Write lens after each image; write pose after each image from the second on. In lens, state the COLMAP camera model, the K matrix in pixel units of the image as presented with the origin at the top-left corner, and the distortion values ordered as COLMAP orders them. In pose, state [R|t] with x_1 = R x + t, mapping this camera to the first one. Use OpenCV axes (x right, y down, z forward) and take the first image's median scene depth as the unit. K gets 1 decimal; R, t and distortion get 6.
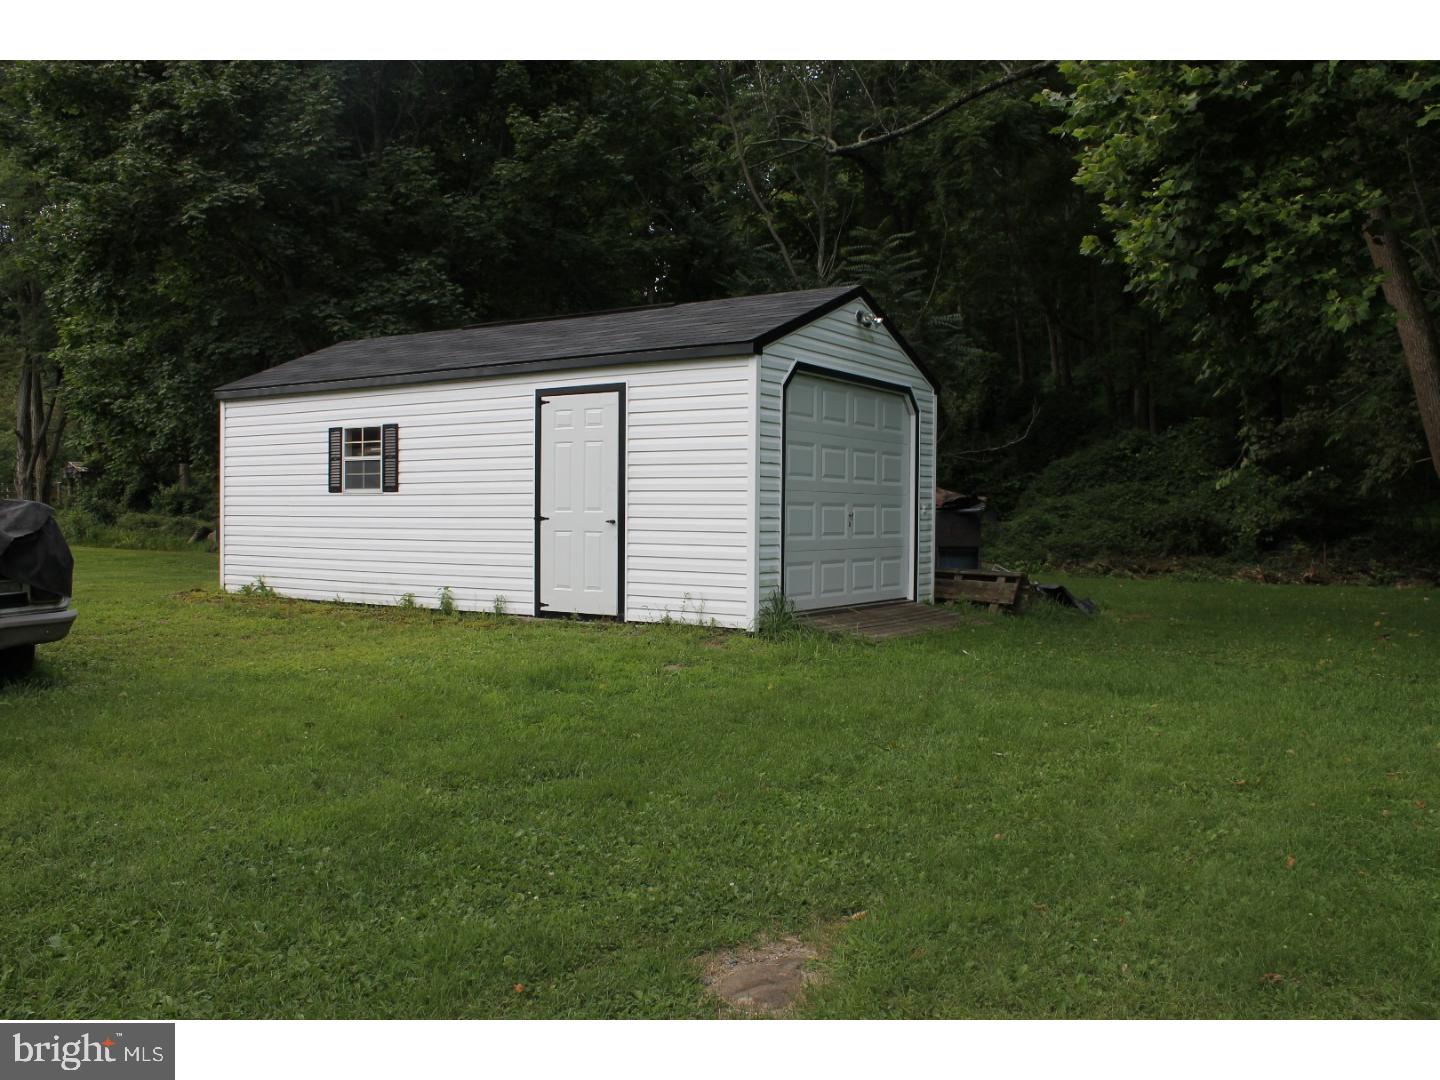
lens RADIAL K [[1219.1, 0, 728.1], [0, 1219.1, 538.4], [0, 0, 1]] dist [-0.170216, 0.153546]
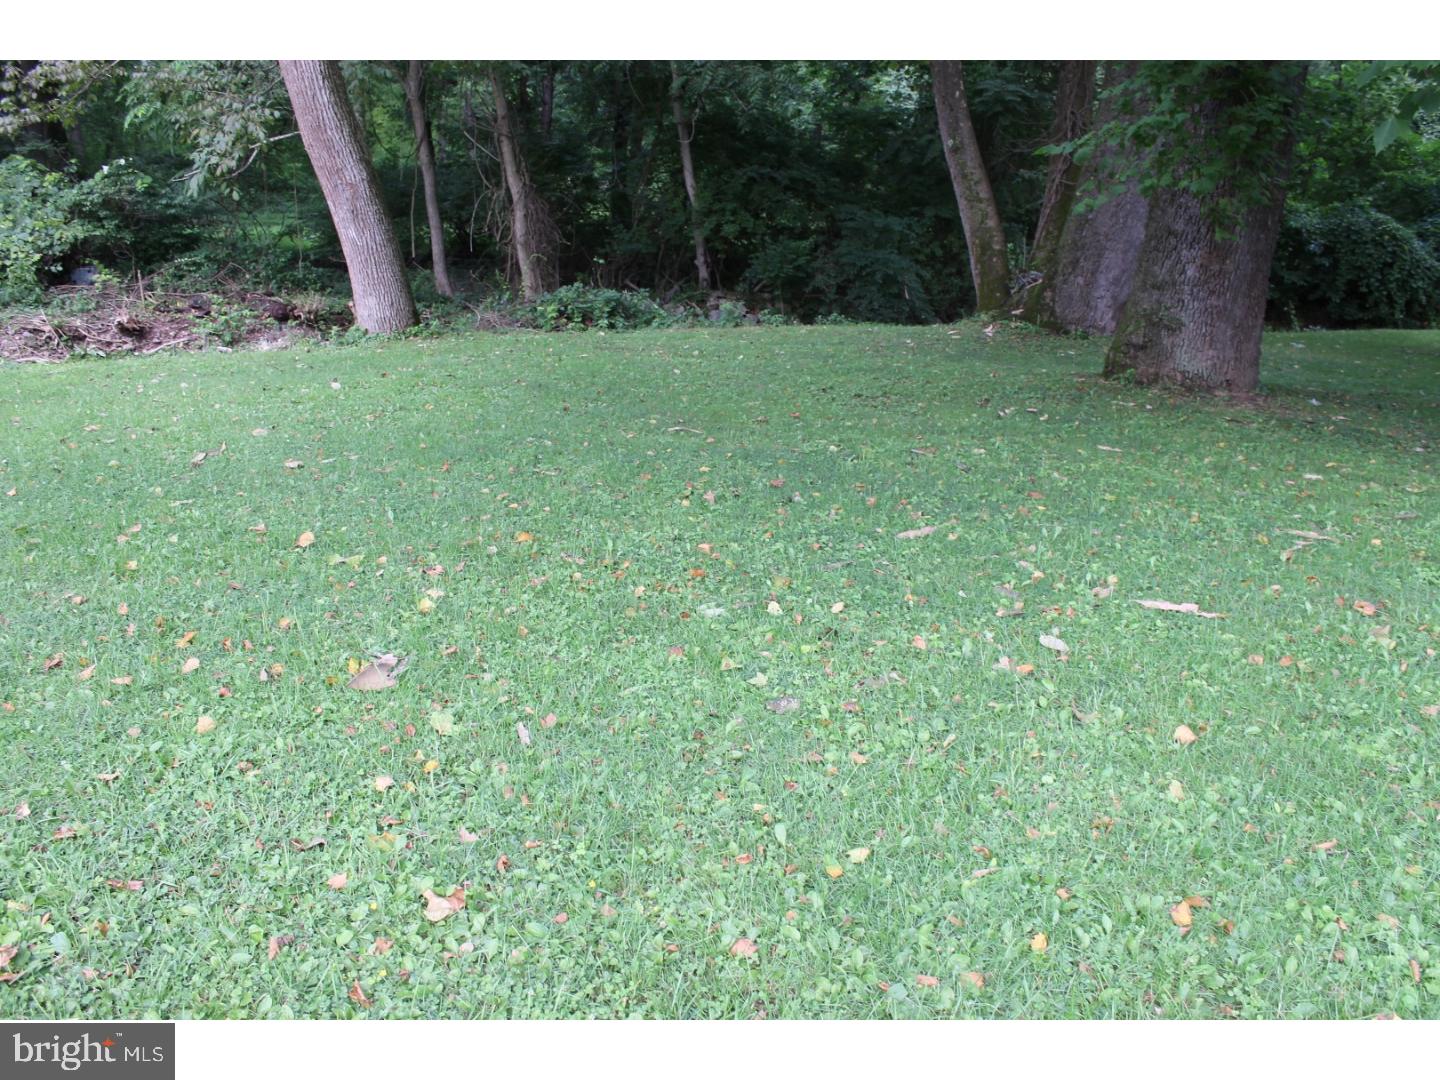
lens RADIAL K [[1219.1, 0, 728.1], [0, 1219.1, 538.4], [0, 0, 1]] dist [-0.170216, 0.153546]
pose [[0.603132, -0.214309, 0.768312, 0.142796], [0.023859, 0.967646, 0.251180, -0.008376], [-0.797284, -0.133164, 0.588732, 0.279535]]
